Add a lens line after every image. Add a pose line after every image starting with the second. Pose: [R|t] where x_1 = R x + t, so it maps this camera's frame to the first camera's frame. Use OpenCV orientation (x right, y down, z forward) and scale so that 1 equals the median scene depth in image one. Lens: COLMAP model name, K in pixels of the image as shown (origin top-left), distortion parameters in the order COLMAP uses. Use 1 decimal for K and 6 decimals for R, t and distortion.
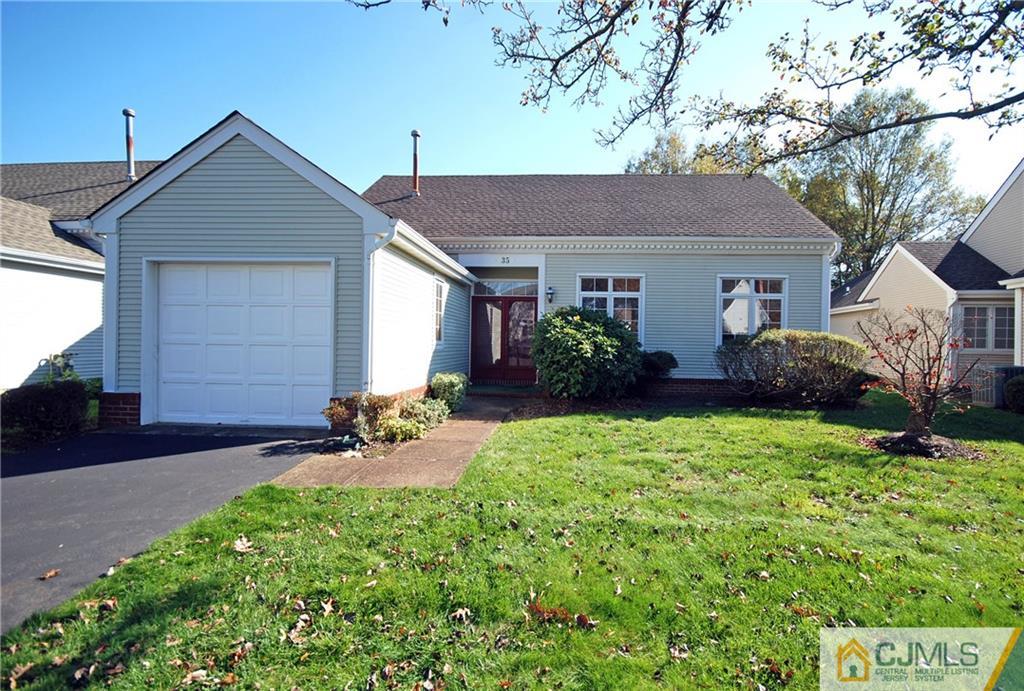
lens RADIAL K [[515.8, 0, 518.0], [0, 515.8, 345.3], [0, 0, 1]] dist [-0.001602, 0.000522]
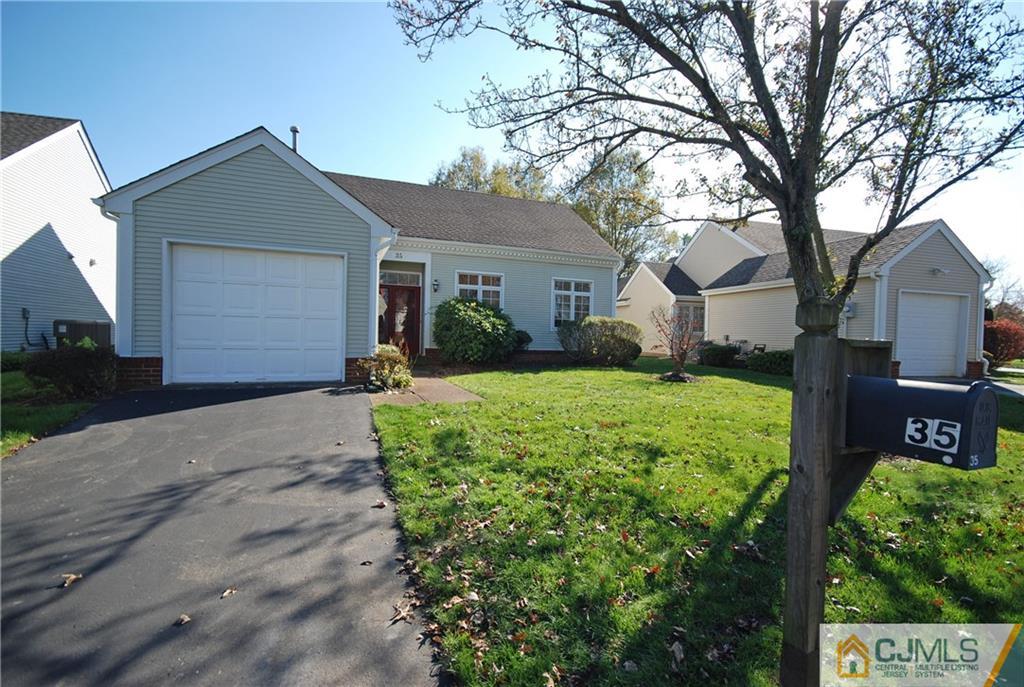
lens RADIAL K [[515.8, 0, 509.1], [0, 515.8, 343.9], [0, 0, 1]] dist [-0.001602, 0.000522]
pose [[0.896190, -0.000652, 0.443671, -0.415053], [-0.007193, 0.999846, 0.016000, 0.029951], [-0.443613, -0.017530, 0.896047, -0.274847]]
